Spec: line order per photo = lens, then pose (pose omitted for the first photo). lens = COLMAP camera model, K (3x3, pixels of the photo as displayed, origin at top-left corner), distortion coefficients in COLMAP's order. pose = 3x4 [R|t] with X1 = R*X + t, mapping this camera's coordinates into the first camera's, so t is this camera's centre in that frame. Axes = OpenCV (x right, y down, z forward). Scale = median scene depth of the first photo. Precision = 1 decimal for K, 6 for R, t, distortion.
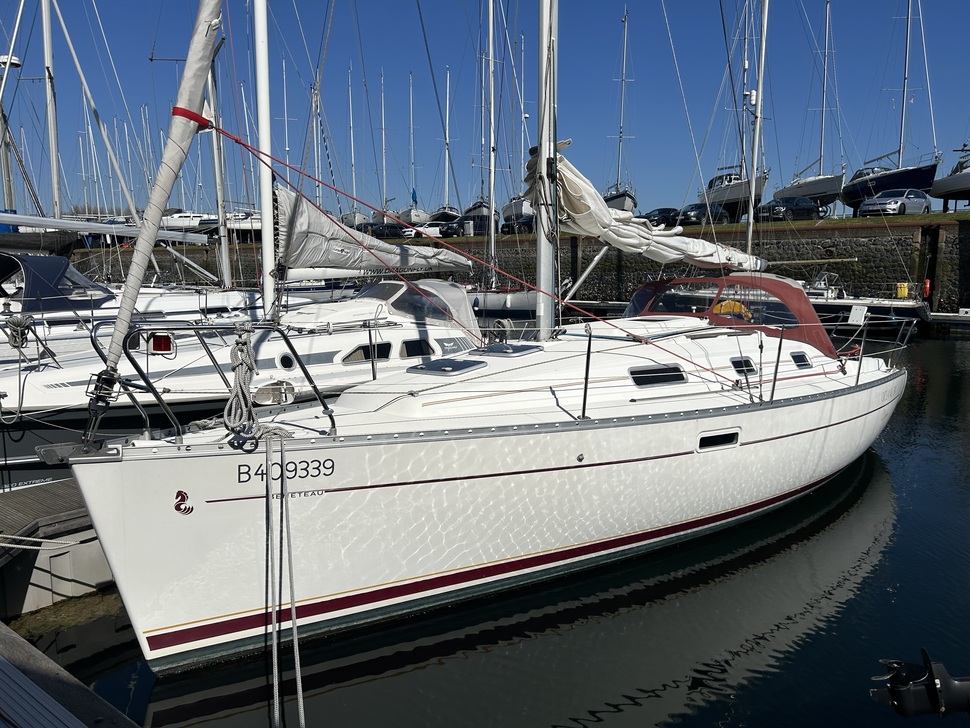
lens RADIAL K [[760.8, 0, 486.8], [0, 760.8, 350.0], [0, 0, 1]] dist [0.074865, -0.002179]
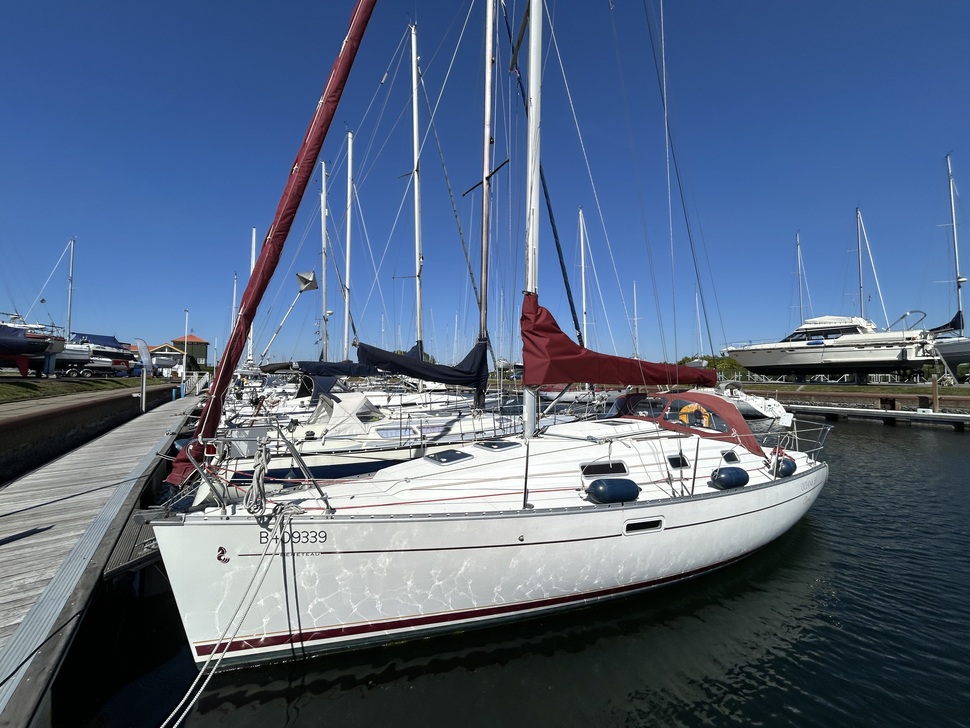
lens RADIAL K [[408.6, 0, 483.0], [0, 408.6, 343.6], [0, 0, 1]] dist [-0.022094, -0.000305]
pose [[0.964992, -0.029017, -0.260671, 0.204808], [-0.020151, 0.982721, -0.183992, -0.047909], [0.261506, 0.182804, 0.947733, 0.207918]]
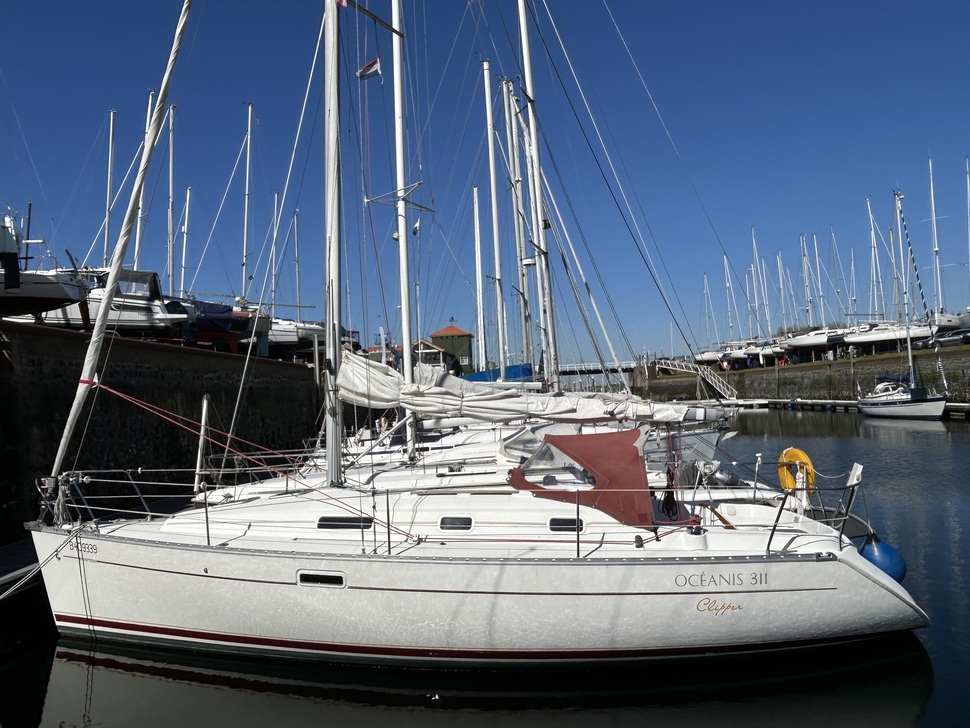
lens RADIAL K [[740.3, 0, 485.0], [0, 740.3, 364.0], [0, 0, 1]] dist [0.002809, 0.000821]
pose [[0.615165, -0.066749, -0.785568, 1.369994], [-0.030889, 0.993604, -0.108614, -0.105150], [0.787793, 0.091081, 0.609169, 0.400001]]
